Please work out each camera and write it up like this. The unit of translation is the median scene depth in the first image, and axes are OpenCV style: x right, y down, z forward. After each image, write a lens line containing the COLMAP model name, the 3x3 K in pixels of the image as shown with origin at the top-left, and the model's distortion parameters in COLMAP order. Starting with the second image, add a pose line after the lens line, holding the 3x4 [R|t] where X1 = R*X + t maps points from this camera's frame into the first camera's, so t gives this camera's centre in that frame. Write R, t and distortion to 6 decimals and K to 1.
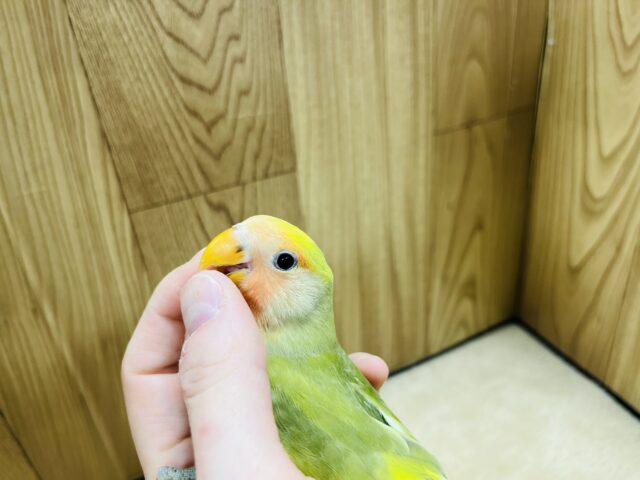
lens RADIAL K [[506.1, 0, 320.0], [0, 506.1, 240.0], [0, 0, 1]] dist [0.006004, -0.053583]
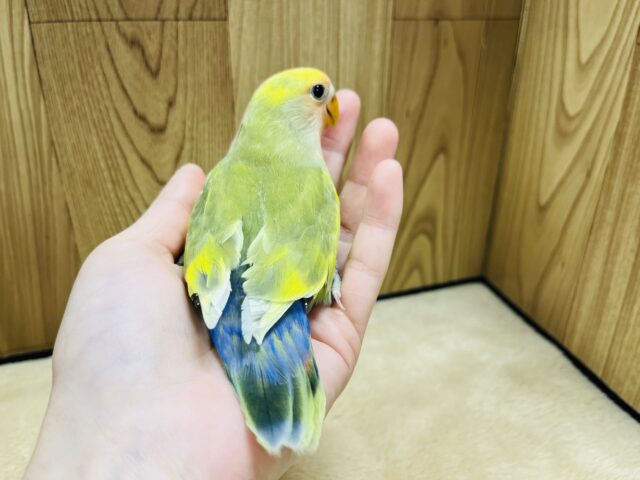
lens RADIAL K [[503.9, 0, 324.6], [0, 503.9, 241.7], [0, 0, 1]] dist [0.009520, -0.056140]
pose [[0.986985, 0.146864, -0.065508, 0.253540], [-0.150430, 0.987184, -0.053279, 0.287244], [0.056844, 0.062440, 0.996429, 0.141405]]
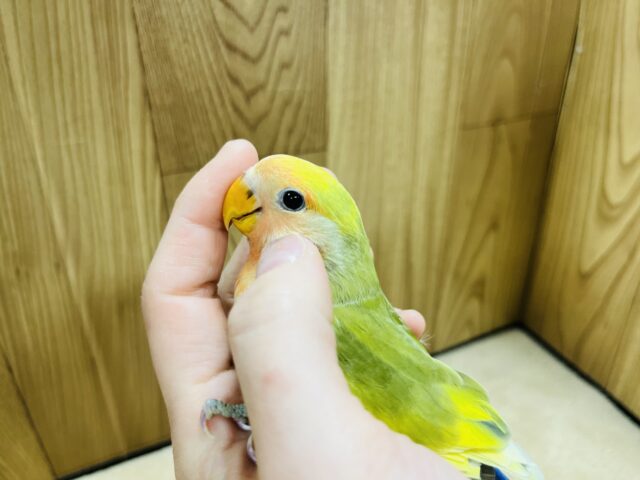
lens RADIAL K [[506.1, 0, 320.0], [0, 506.1, 240.0], [0, 0, 1]] dist [0.006004, -0.053583]
pose [[0.996724, 0.077964, 0.021502, -0.071007], [-0.077484, 0.996743, -0.022332, 0.068335], [-0.023173, 0.020593, 0.999519, -0.005693]]
